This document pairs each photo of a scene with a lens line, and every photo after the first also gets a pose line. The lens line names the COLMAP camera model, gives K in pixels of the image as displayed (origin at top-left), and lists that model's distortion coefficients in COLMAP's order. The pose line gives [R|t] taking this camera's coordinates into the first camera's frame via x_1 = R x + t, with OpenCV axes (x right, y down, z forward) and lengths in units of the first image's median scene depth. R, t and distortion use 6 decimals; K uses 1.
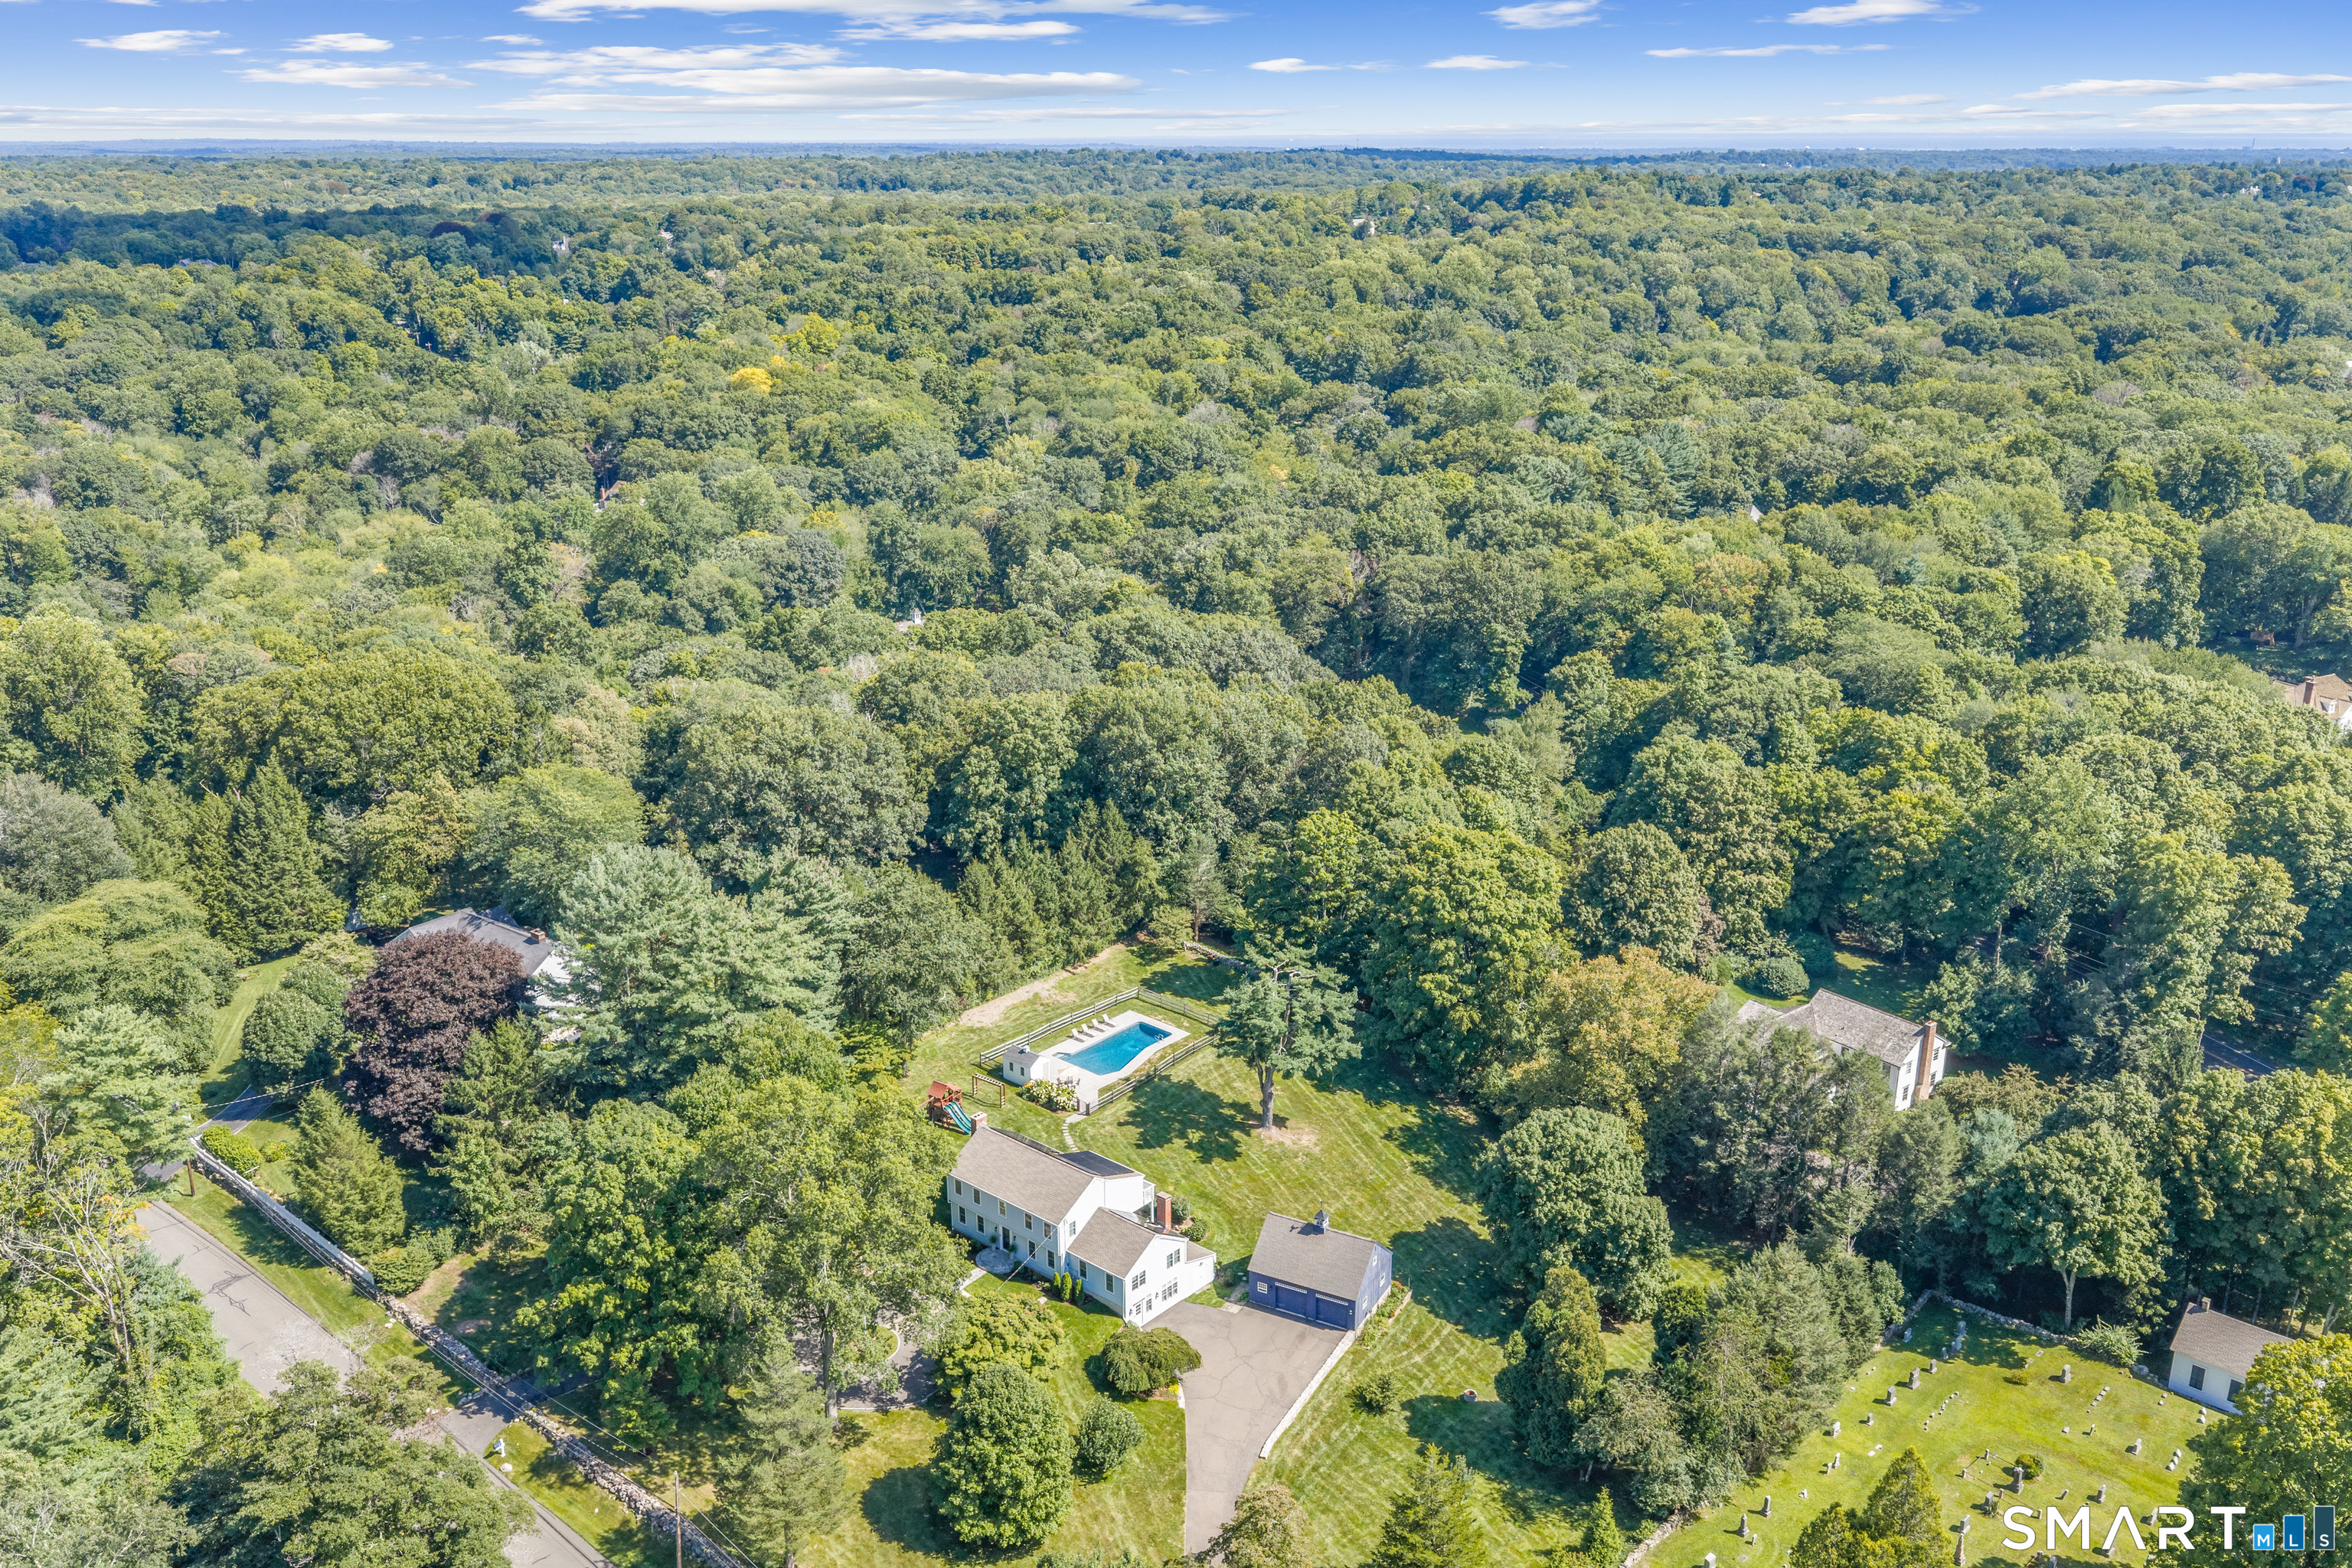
lens RADIAL K [[1970.5, 0, 1172.4], [0, 1970.5, 744.4], [0, 0, 1]] dist [-0.003519, -0.004212]
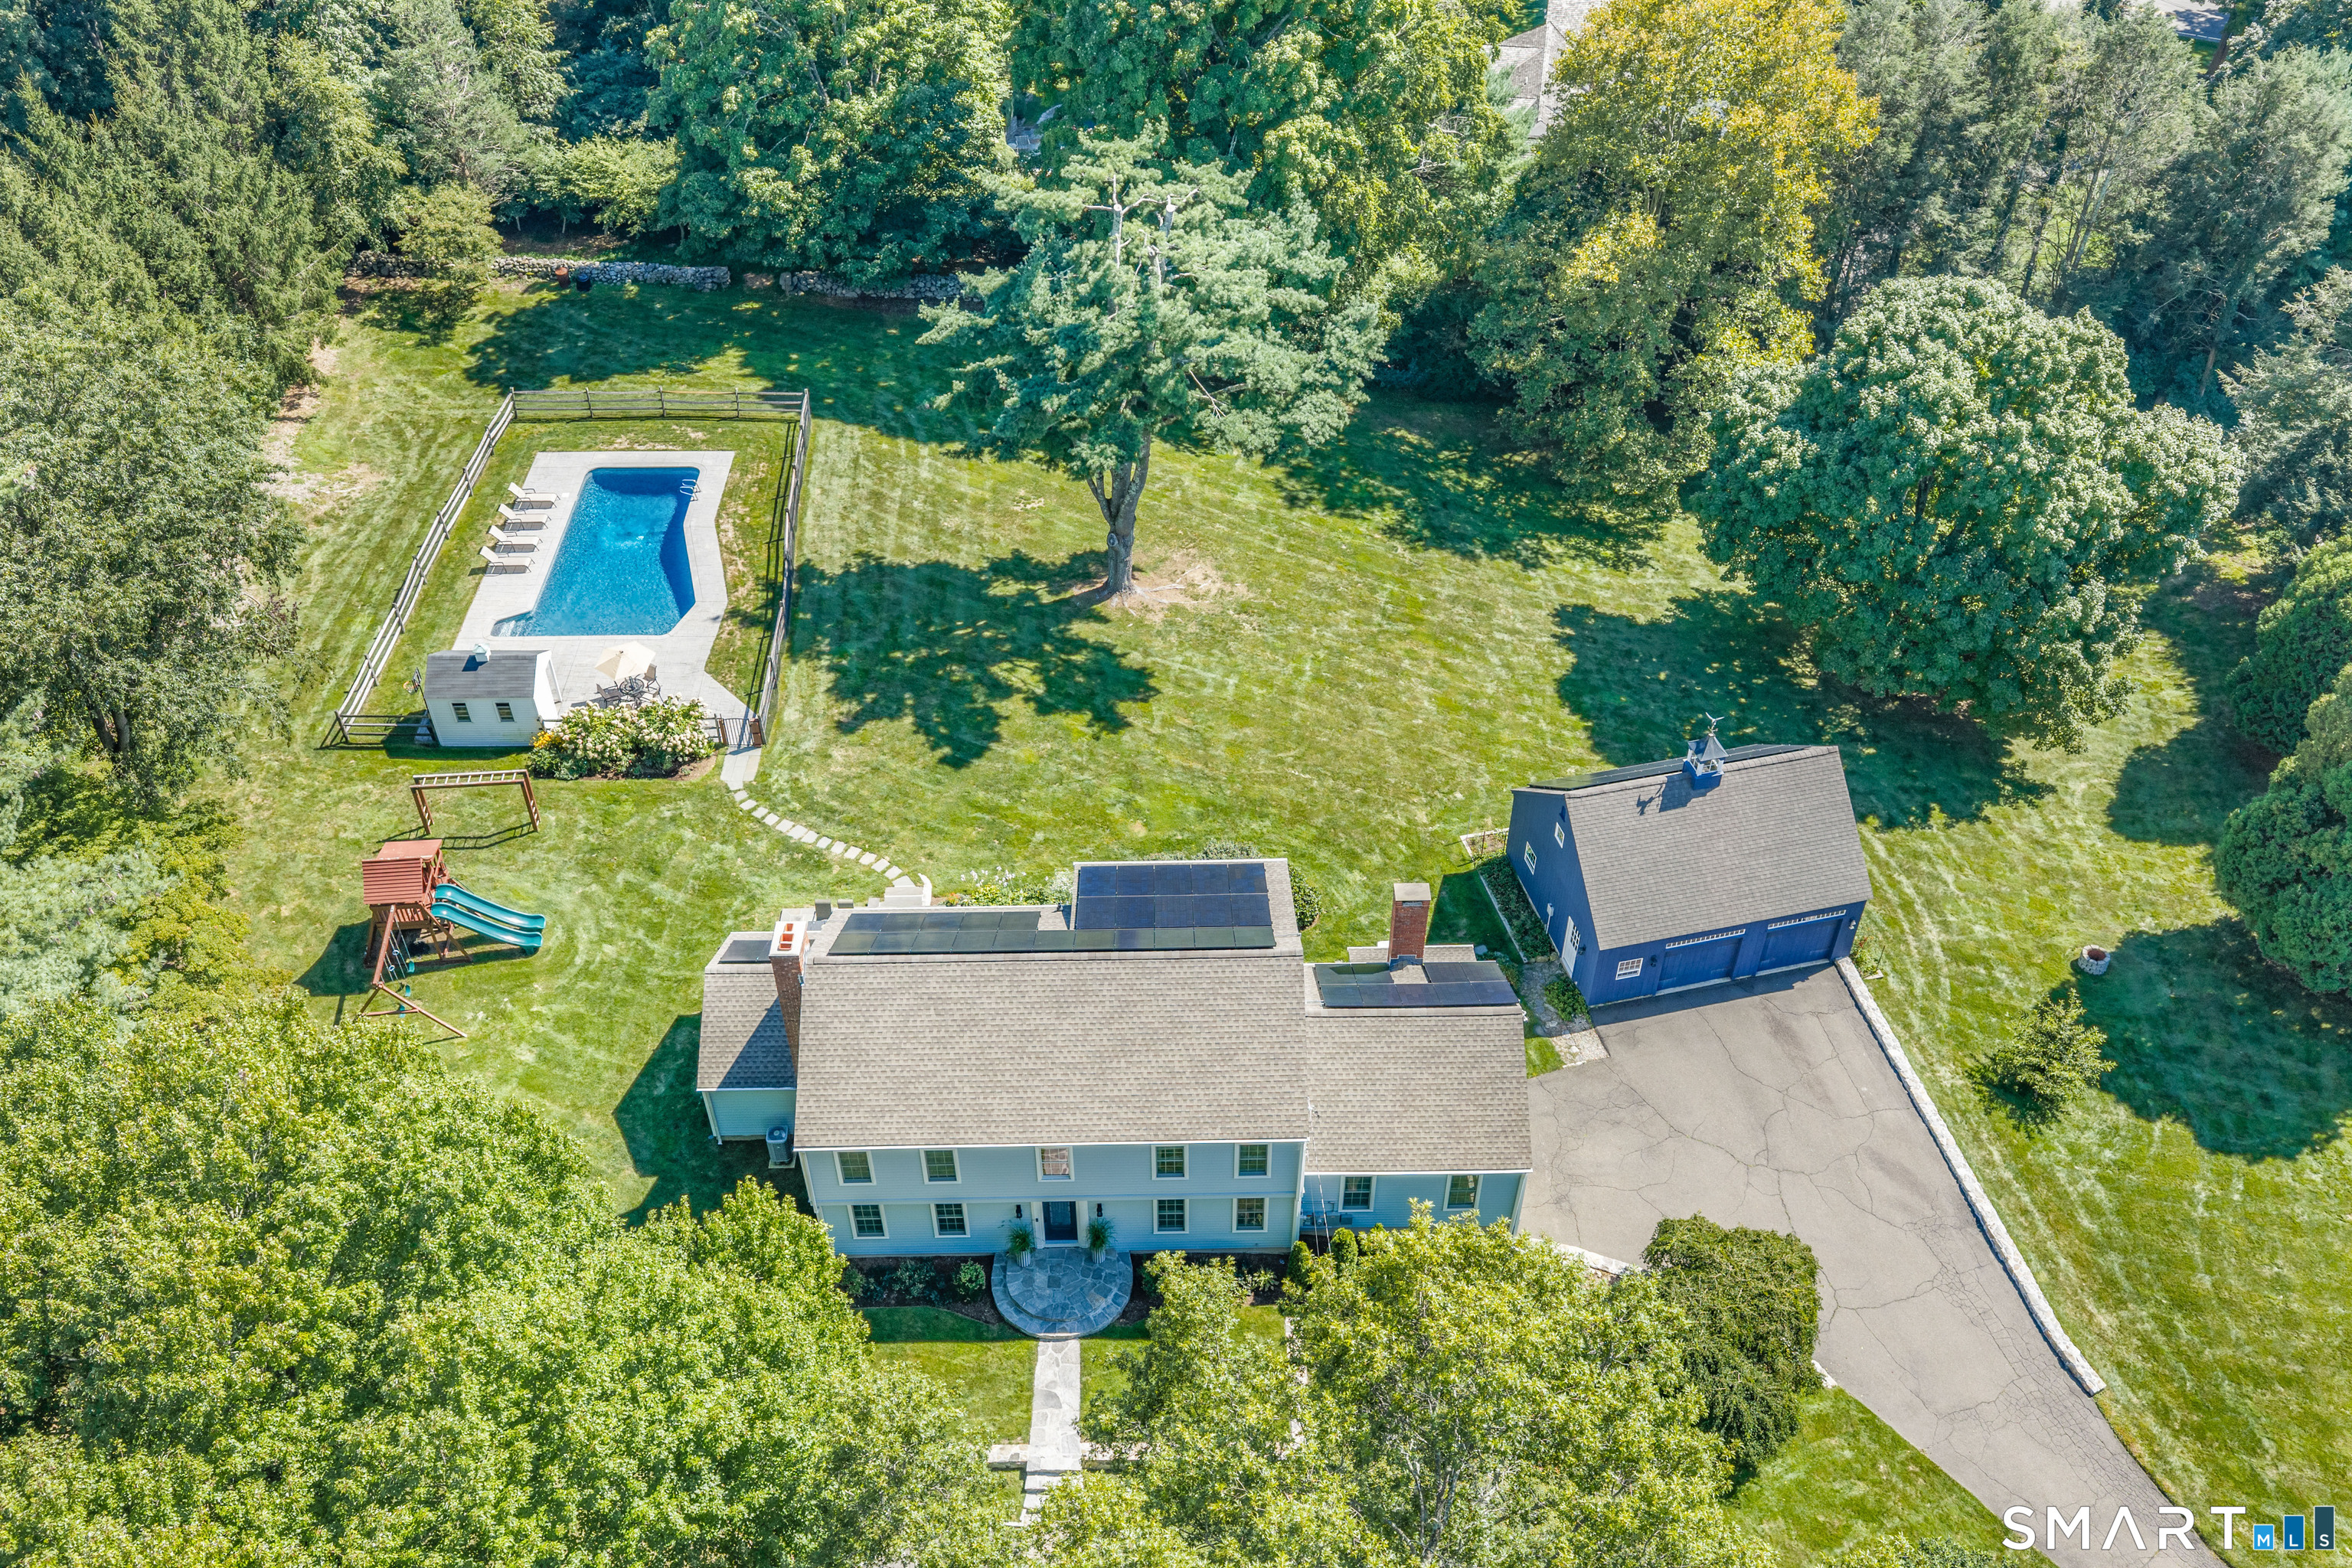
lens RADIAL K [[1944.0, 0, 1176.0], [0, 1944.0, 784.0], [0, 0, 1]] dist [-0.003048, -0.017885]
pose [[0.740005, -0.449763, 0.500105, -0.174144], [0.200512, 0.857248, 0.474259, 0.031978], [-0.642018, -0.250677, 0.724551, 0.668537]]
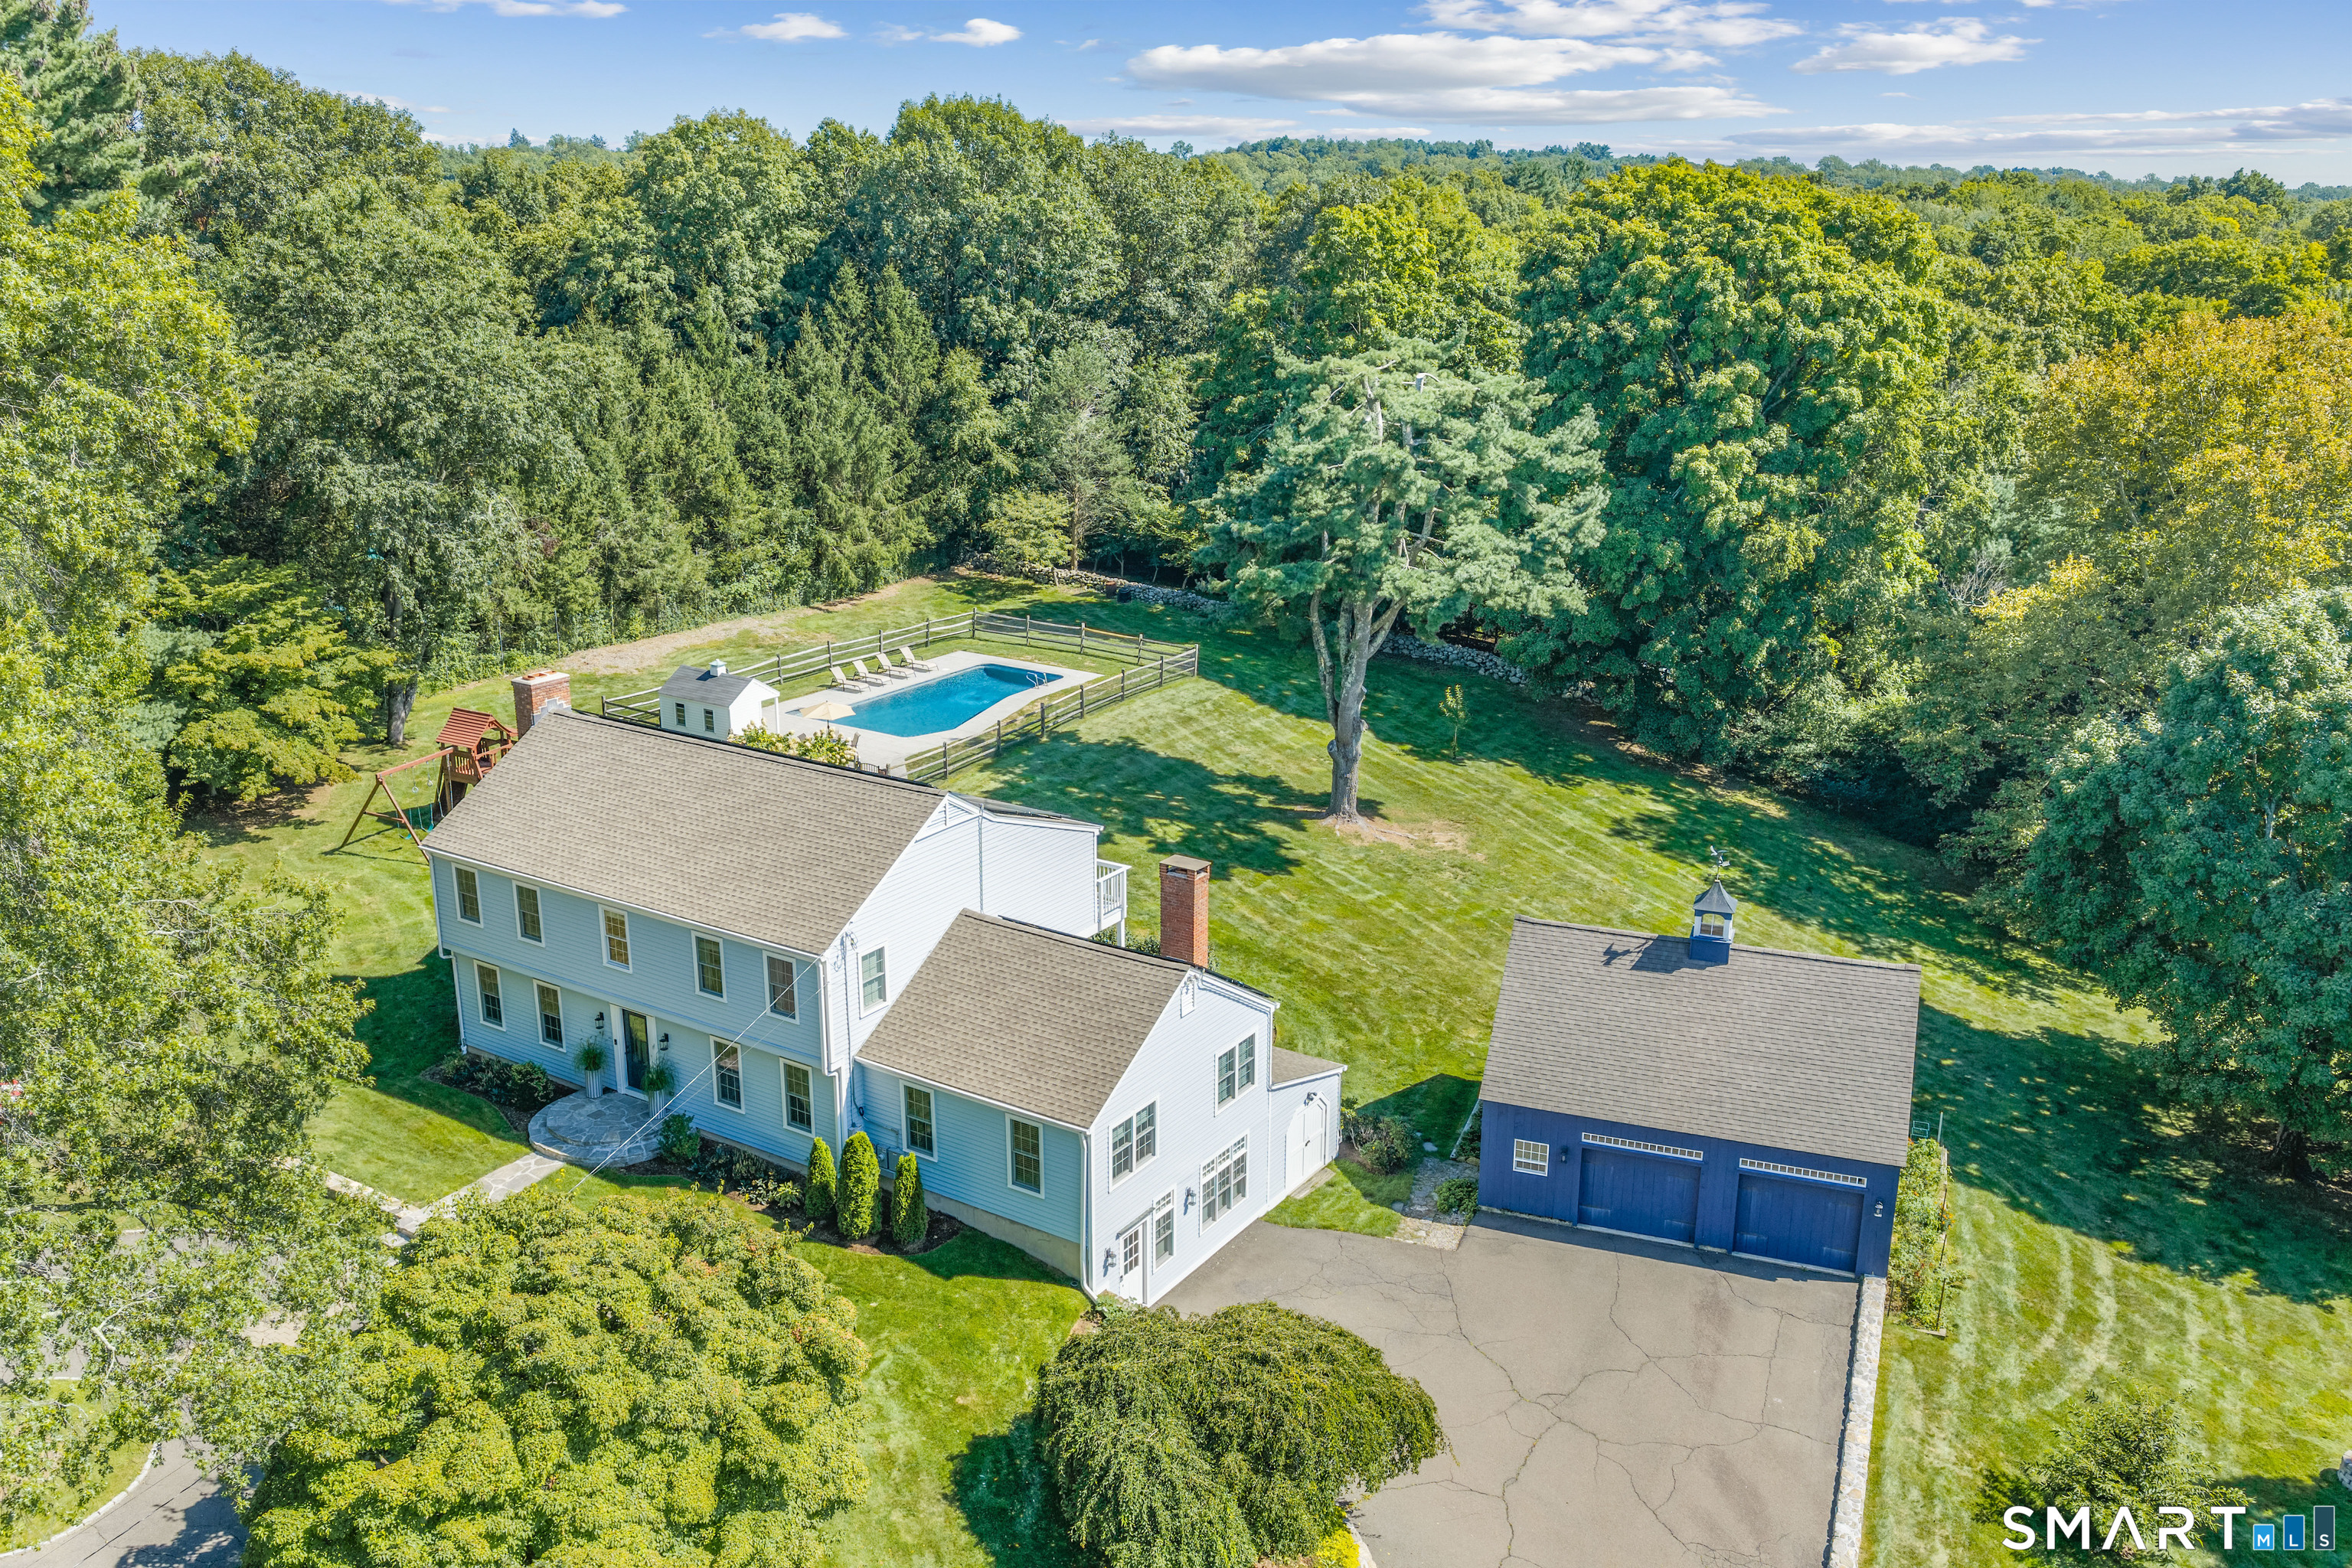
lens RADIAL K [[1944.0, 0, 1176.0], [0, 1944.0, 784.0], [0, 0, 1]] dist [-0.003048, -0.017885]
pose [[0.989846, -0.033904, 0.138039, -0.038534], [0.034692, 0.999393, -0.003306, 0.187467], [-0.137843, 0.008061, 0.990421, 0.614937]]
